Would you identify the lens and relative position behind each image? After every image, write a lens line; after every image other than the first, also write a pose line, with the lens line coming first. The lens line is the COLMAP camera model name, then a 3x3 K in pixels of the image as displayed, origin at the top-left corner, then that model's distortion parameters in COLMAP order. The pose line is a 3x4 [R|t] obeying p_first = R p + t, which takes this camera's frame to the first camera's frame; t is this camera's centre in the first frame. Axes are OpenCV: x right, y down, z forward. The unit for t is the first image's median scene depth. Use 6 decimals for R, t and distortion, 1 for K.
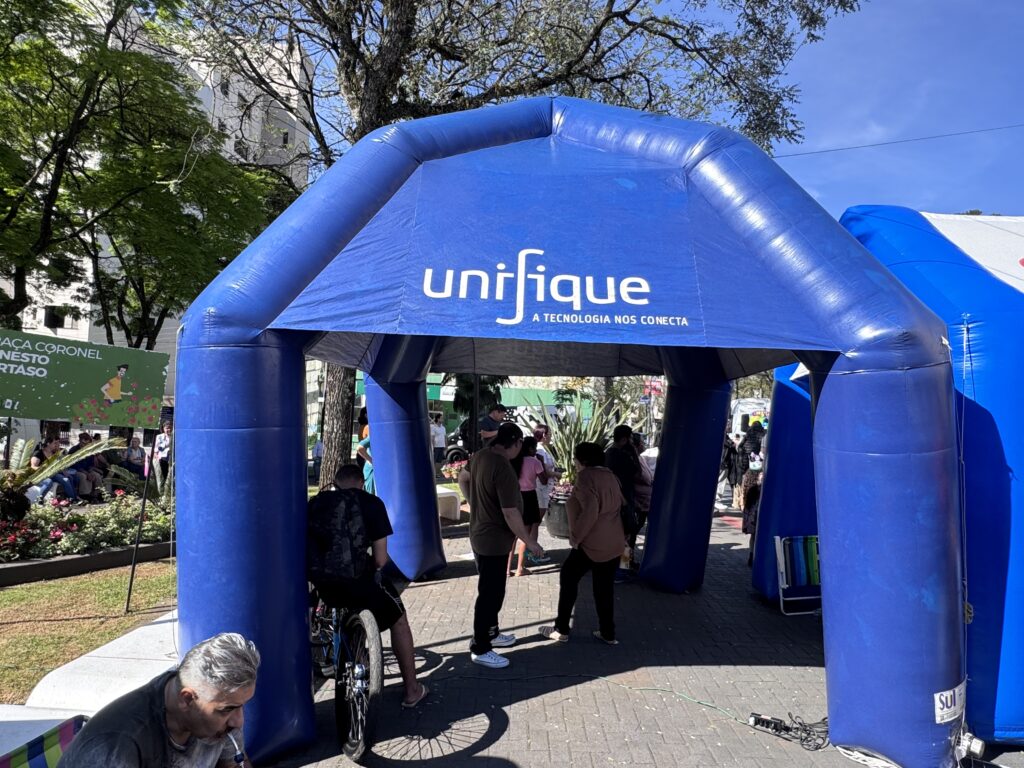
lens RADIAL K [[629.0, 0, 512.0], [0, 629.0, 384.0], [0, 0, 1]] dist [0.000591, 0.000299]
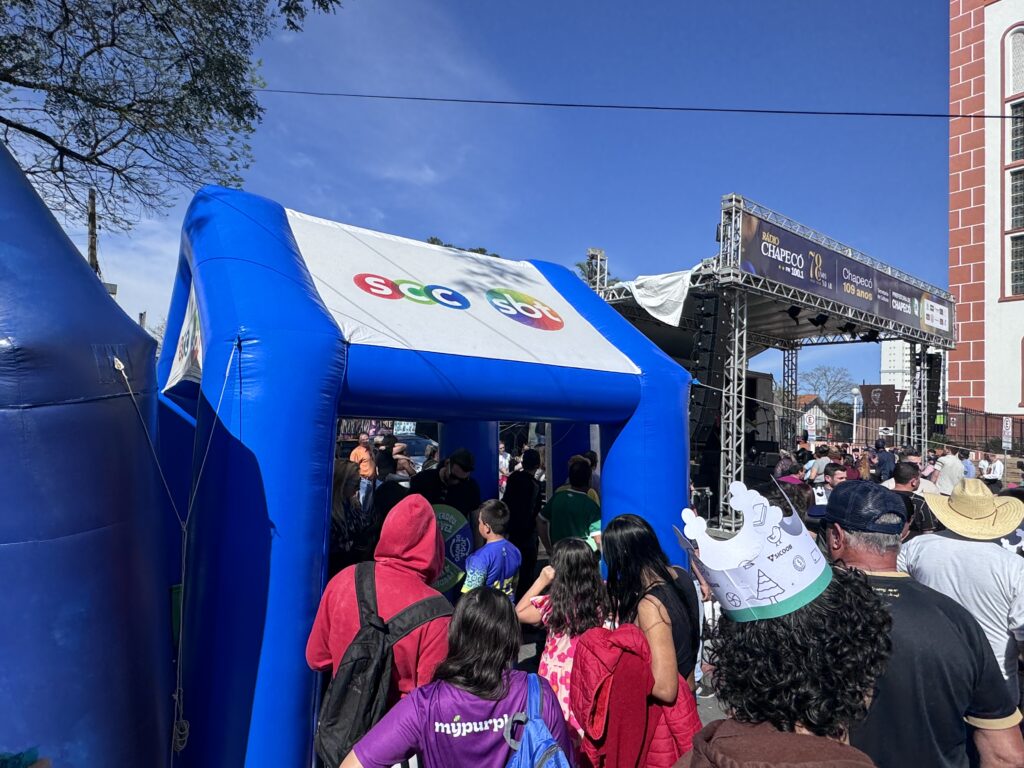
lens RADIAL K [[596.3, 0, 512.0], [0, 596.3, 384.0], [0, 0, 1]] dist [-0.000727, -0.000230]
pose [[0.782235, 0.032571, 0.622131, 0.550423], [-0.039575, 0.999213, -0.002553, -0.055135], [-0.621725, -0.022624, 0.782909, 0.212795]]
